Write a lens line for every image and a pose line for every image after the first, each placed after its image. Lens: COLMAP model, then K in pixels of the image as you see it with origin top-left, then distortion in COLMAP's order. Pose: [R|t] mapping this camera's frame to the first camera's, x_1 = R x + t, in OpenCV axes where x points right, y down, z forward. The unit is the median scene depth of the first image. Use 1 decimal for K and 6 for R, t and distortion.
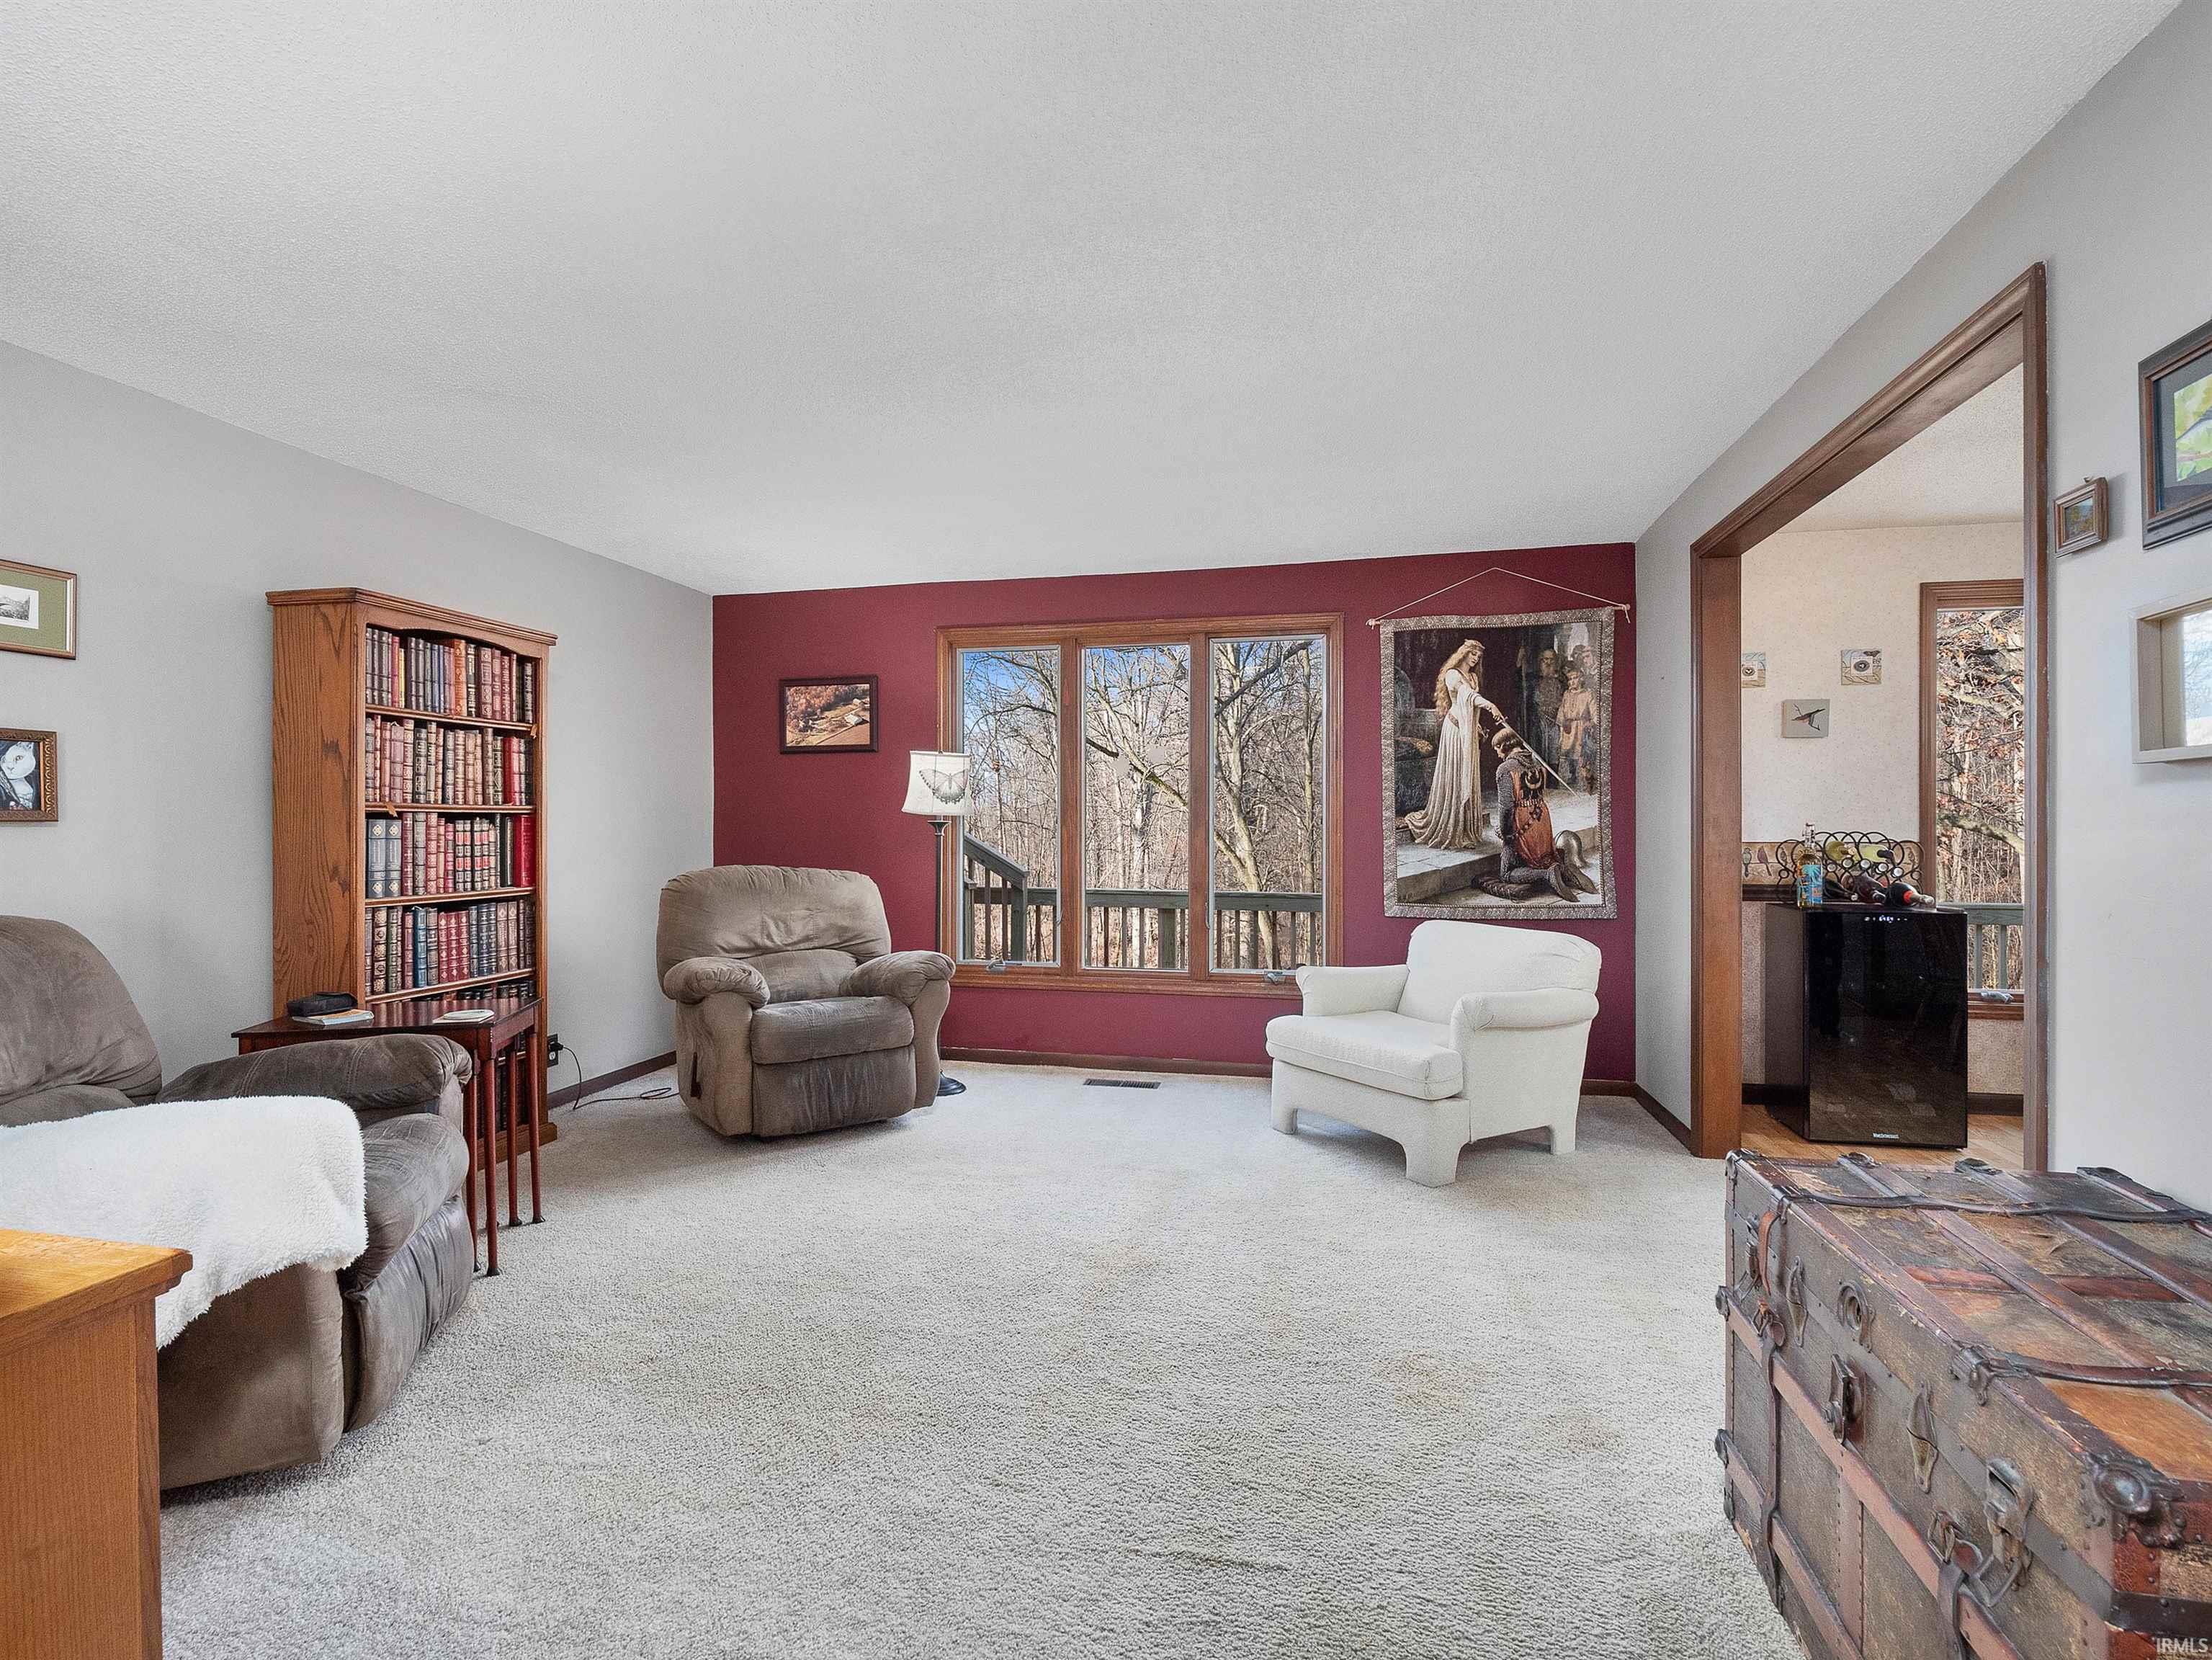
lens RADIAL K [[1094.3, 0, 1104.6], [0, 1094.3, 826.2], [0, 0, 1]] dist [-0.004165, -0.002077]
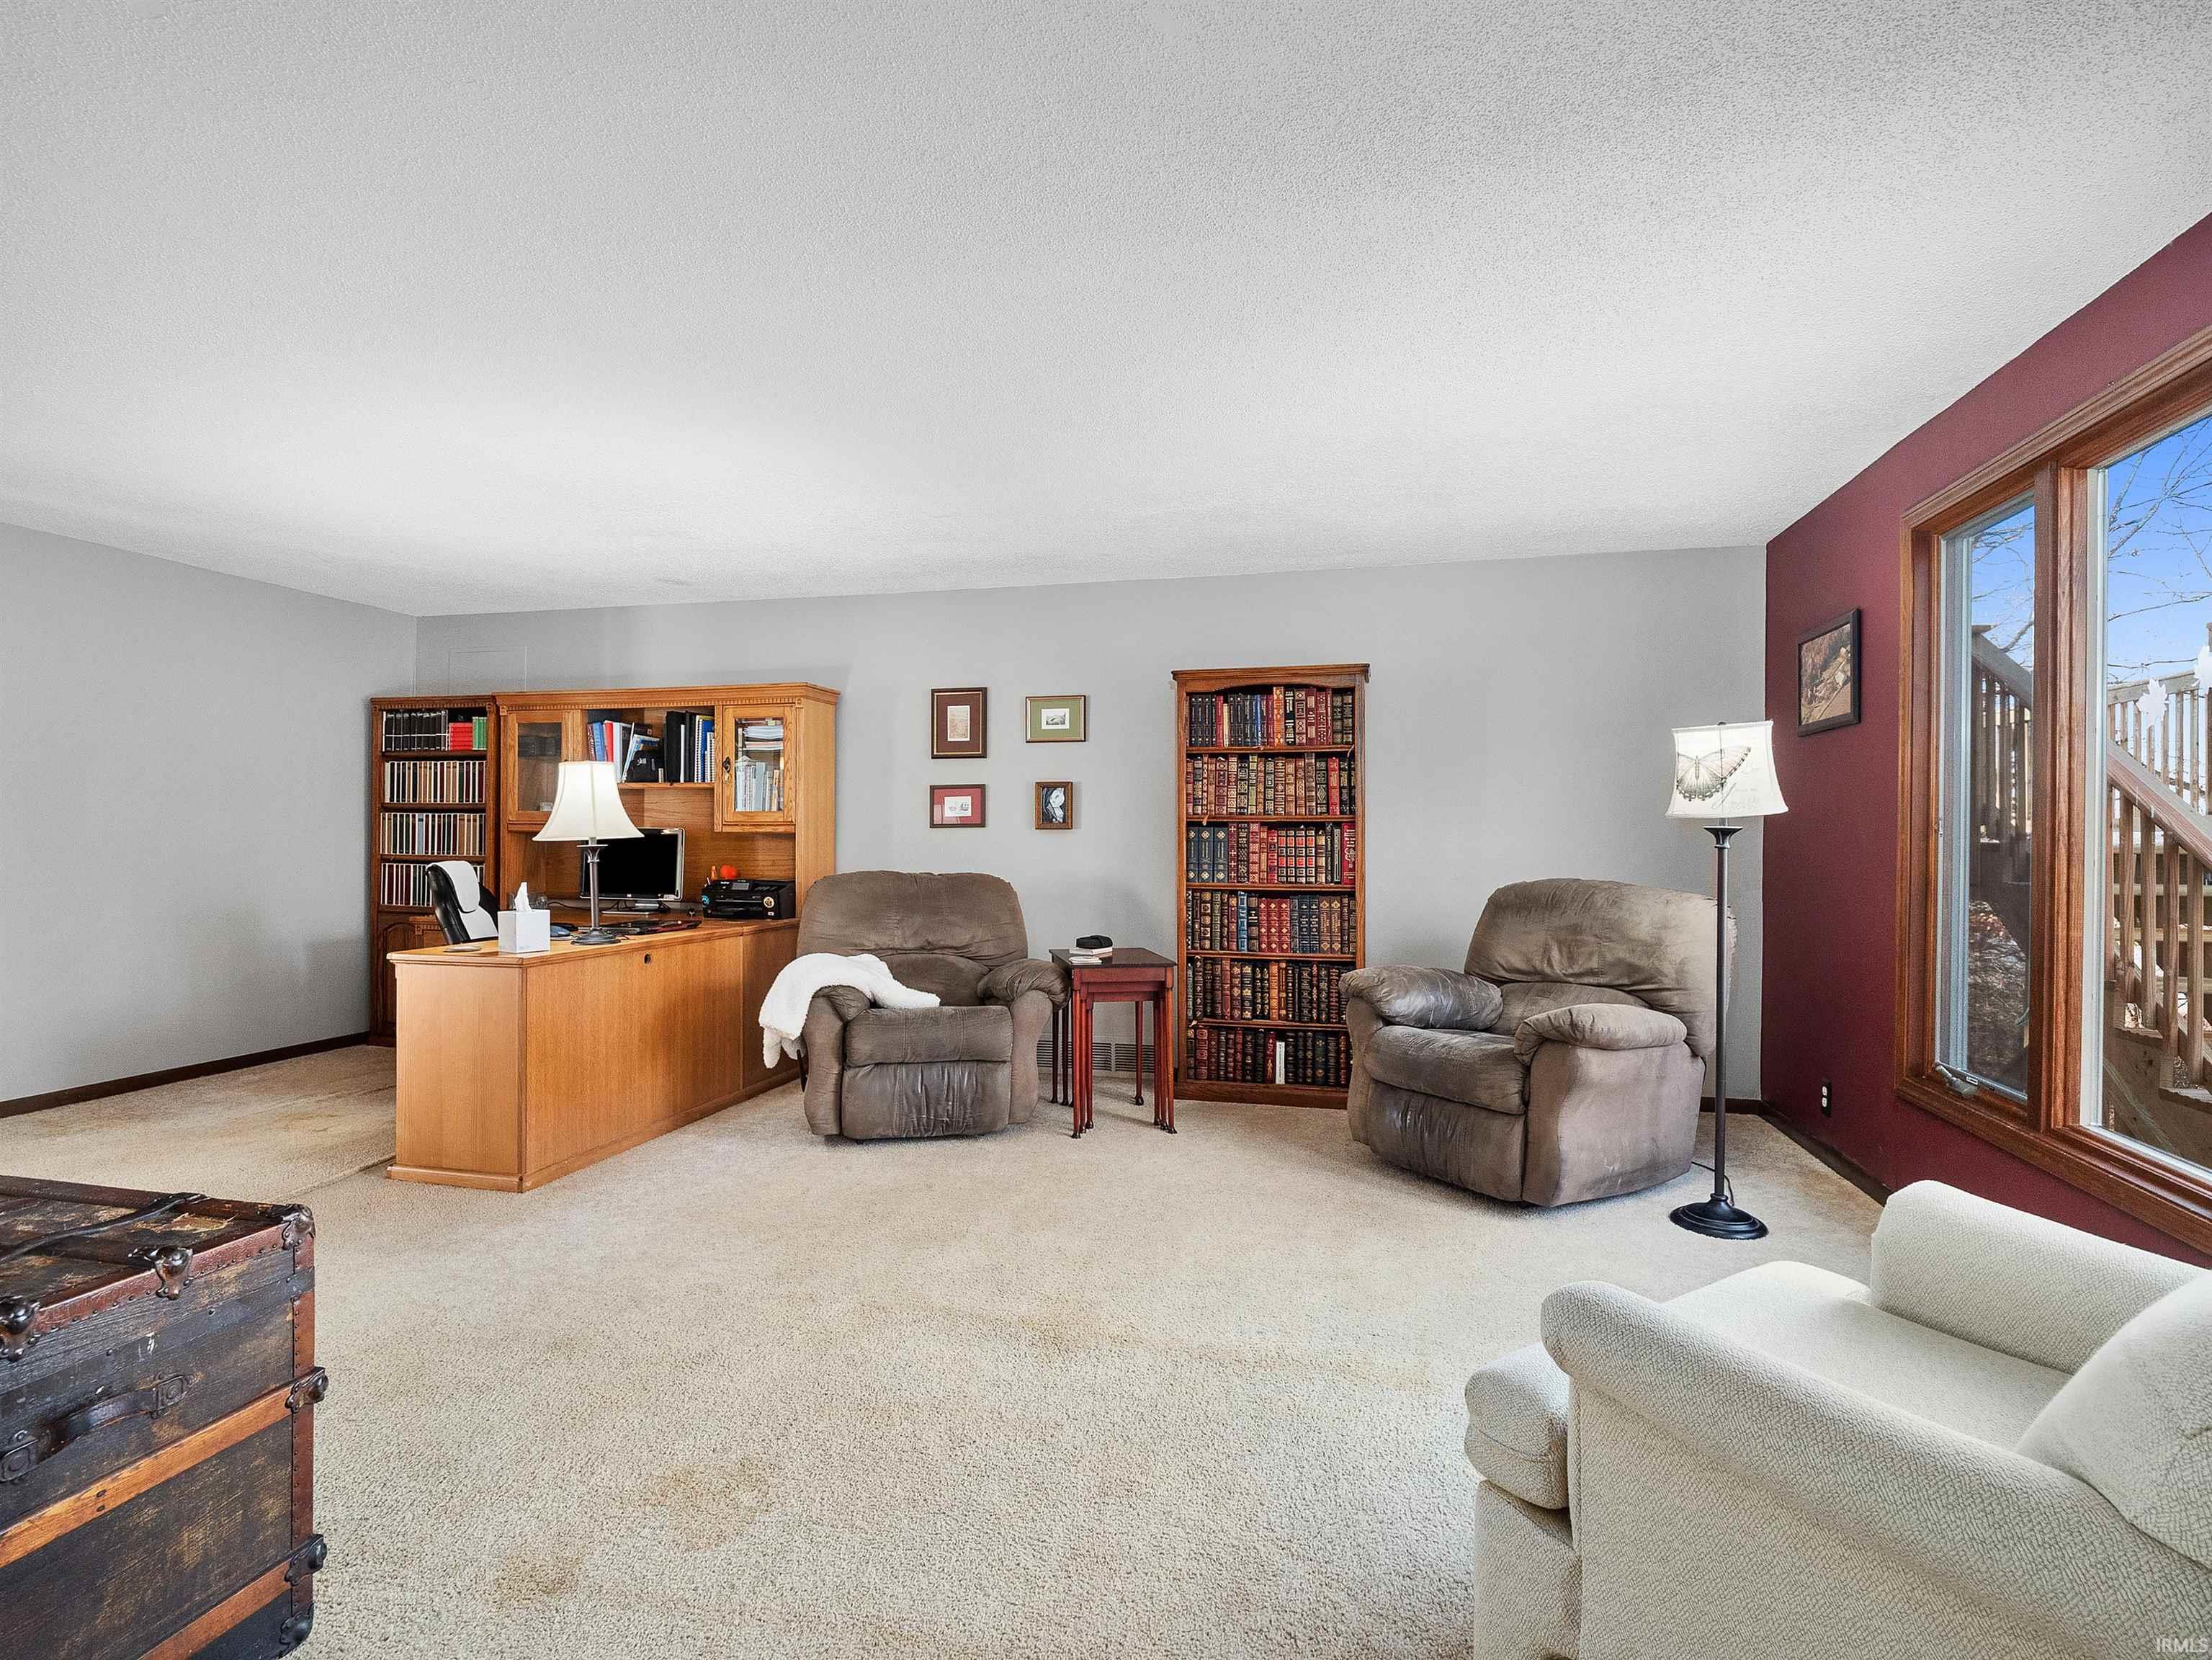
lens RADIAL K [[1094.3, 0, 1102.4], [0, 1094.3, 834.2], [0, 0, 1]] dist [-0.004165, -0.002077]
pose [[-0.043434, 0.002078, -0.999054, 0.707270], [-0.004947, 0.999985, 0.002295, 0.000113], [0.999044, 0.005042, -0.043423, 0.857310]]
